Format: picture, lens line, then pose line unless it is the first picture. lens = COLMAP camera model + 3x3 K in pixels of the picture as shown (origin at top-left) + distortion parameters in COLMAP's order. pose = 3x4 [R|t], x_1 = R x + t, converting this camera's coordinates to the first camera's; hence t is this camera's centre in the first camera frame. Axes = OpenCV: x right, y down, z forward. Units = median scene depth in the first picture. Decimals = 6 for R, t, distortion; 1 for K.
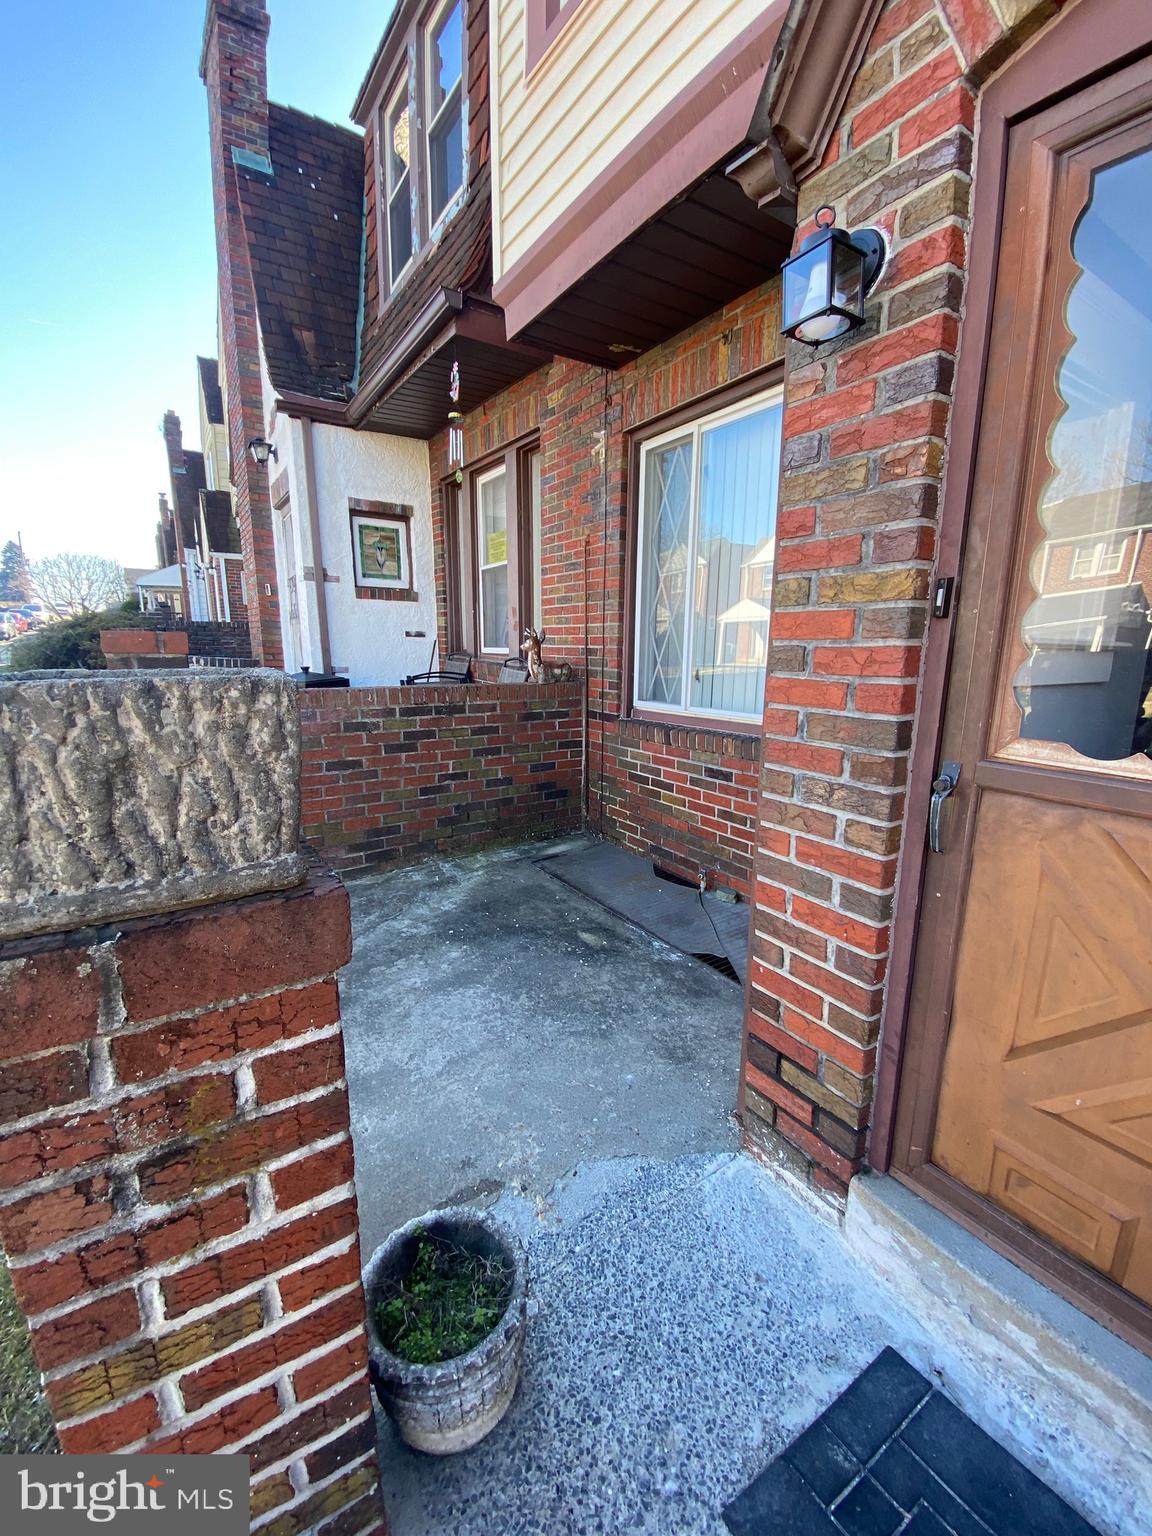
lens RADIAL K [[633.4, 0, 567.9], [0, 633.4, 769.9], [0, 0, 1]] dist [0.006755, -0.013809]
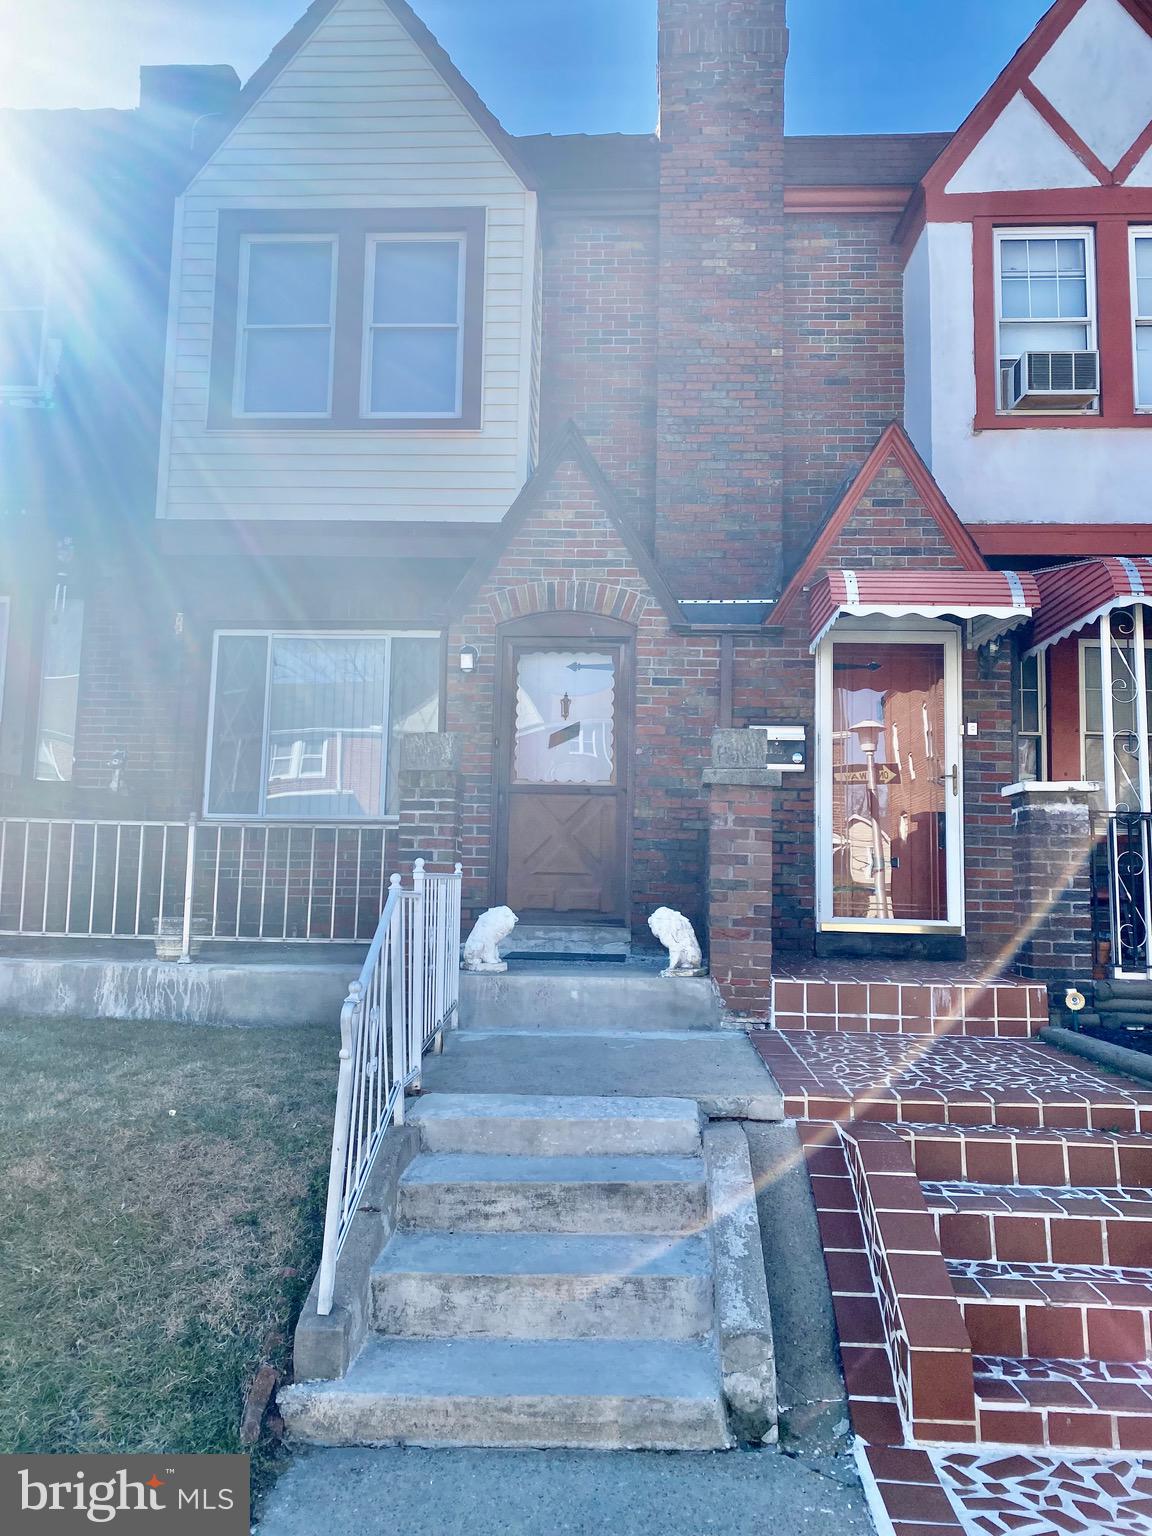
lens RADIAL K [[1188.0, 0, 585.8], [0, 1188.0, 761.9], [0, 0, 1]] dist [0.027933, -0.030348]
pose [[0.570982, 0.099429, 0.814920, -3.981084], [0.144476, 0.964977, -0.218967, 1.199650], [-0.808150, 0.242762, 0.536619, -2.613371]]
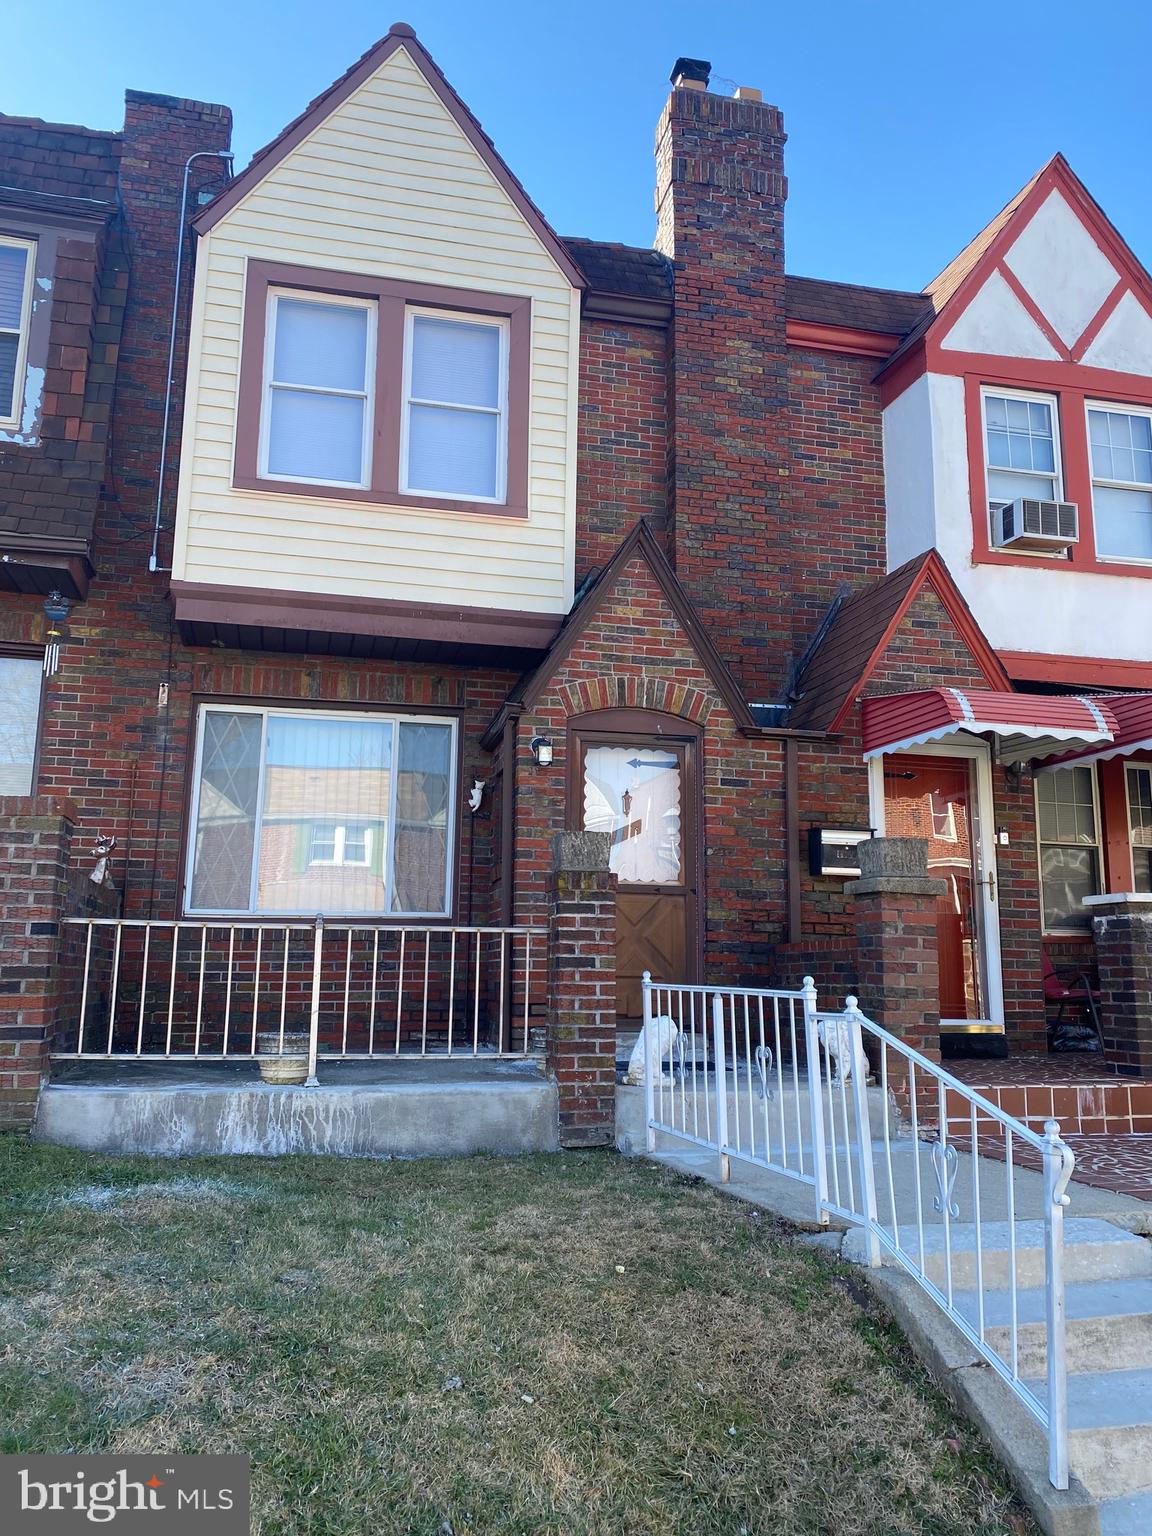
lens RADIAL K [[1188.0, 0, 583.8], [0, 1188.0, 761.3], [0, 0, 1]] dist [0.027933, -0.030348]
pose [[0.319646, 0.175527, 0.931137, -4.759621], [0.177253, 0.954268, -0.240736, 0.784320], [-0.930810, 0.241997, 0.273916, -0.868189]]
